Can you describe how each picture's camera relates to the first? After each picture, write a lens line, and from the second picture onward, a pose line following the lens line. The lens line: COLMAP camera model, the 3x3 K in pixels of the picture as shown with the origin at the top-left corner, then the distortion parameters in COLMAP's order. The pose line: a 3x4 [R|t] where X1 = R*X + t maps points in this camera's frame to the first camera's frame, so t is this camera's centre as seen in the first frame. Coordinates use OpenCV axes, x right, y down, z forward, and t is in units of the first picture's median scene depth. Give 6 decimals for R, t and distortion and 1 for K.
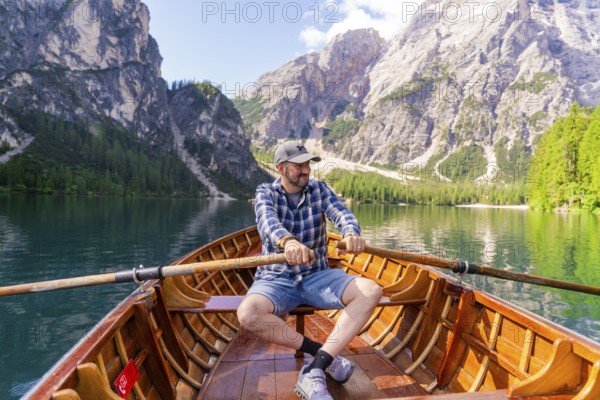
lens RADIAL K [[405.4, 0, 300.0], [0, 405.4, 200.0], [0, 0, 1]] dist [0.002997, 0.001104]
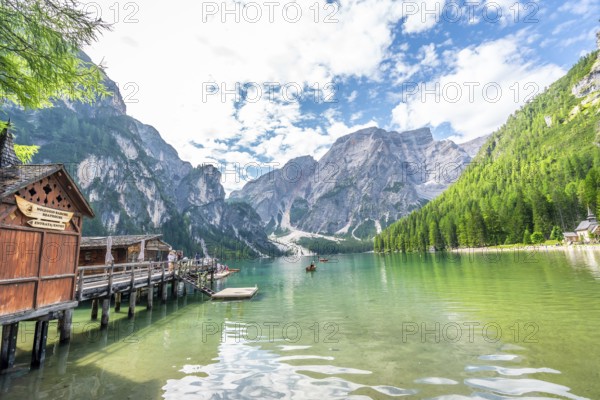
lens RADIAL K [[266.7, 0, 300.0], [0, 266.7, 200.0], [0, 0, 1]] dist [-0.021224, 0.008852]
pose [[0.989454, -0.050862, 0.135626, -0.070801], [0.077180, 0.977462, -0.196498, -0.002637], [-0.122575, 0.204894, 0.971079, -0.215756]]
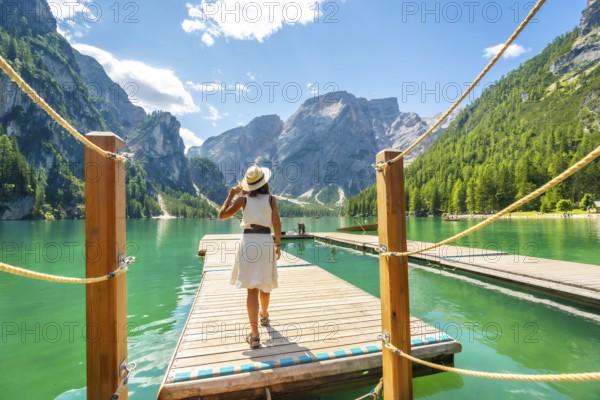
lens RADIAL K [[266.7, 0, 300.0], [0, 266.7, 200.0], [0, 0, 1]] dist [-0.021224, 0.008852]
pose [[0.961894, -0.020209, 0.272676, -0.080780], [0.035834, 0.997981, -0.052445, -0.001810], [-0.271066, 0.060218, 0.960675, -0.191218]]
